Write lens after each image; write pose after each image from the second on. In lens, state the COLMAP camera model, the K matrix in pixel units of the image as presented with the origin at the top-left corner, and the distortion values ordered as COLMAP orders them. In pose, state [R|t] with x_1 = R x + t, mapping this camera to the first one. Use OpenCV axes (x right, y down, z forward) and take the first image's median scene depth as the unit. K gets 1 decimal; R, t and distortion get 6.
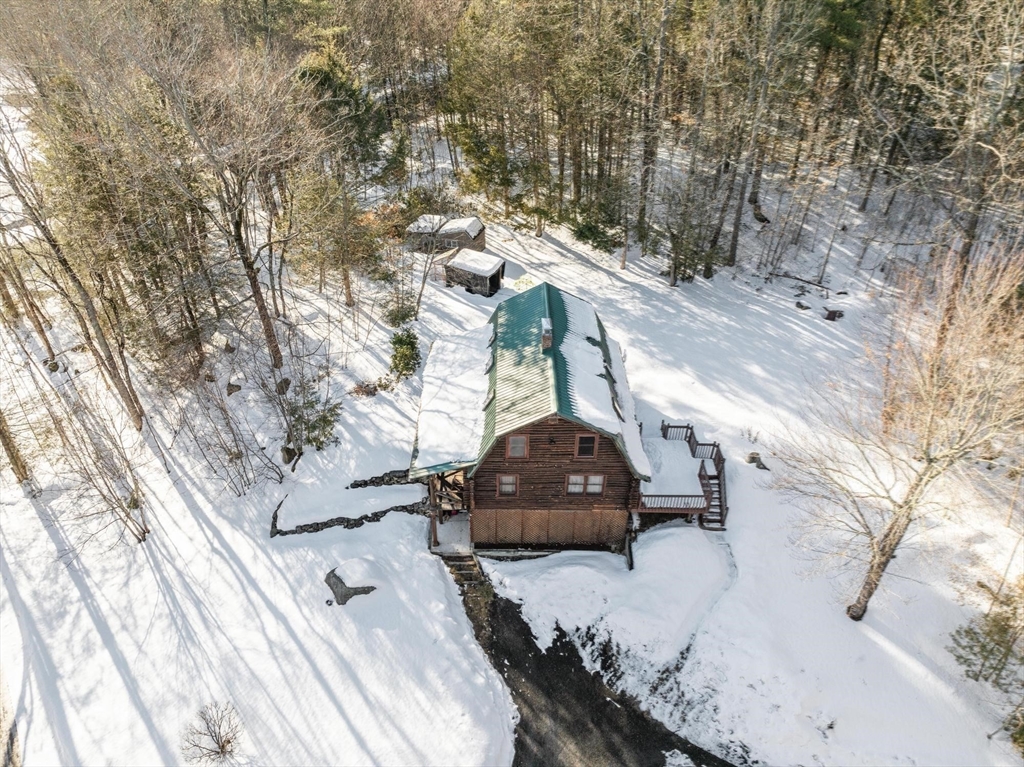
lens RADIAL K [[723.8, 0, 512.0], [0, 723.8, 383.5], [0, 0, 1]] dist [-0.037724, -0.001772]
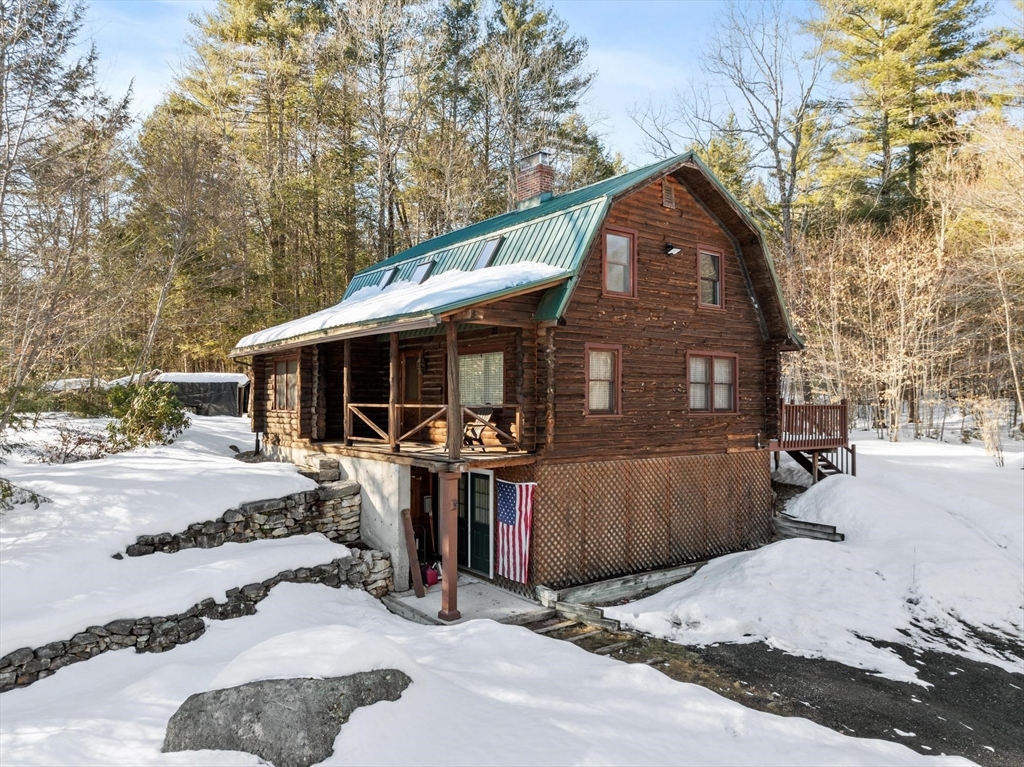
lens RADIAL K [[723.8, 0, 512.0], [0, 723.8, 383.5], [0, 0, 1]] dist [-0.037724, -0.001772]
pose [[0.797795, 0.007310, 0.602885, -0.309853], [0.358175, 0.798618, -0.483653, 0.330376], [-0.485010, 0.601794, 0.634515, 0.742048]]
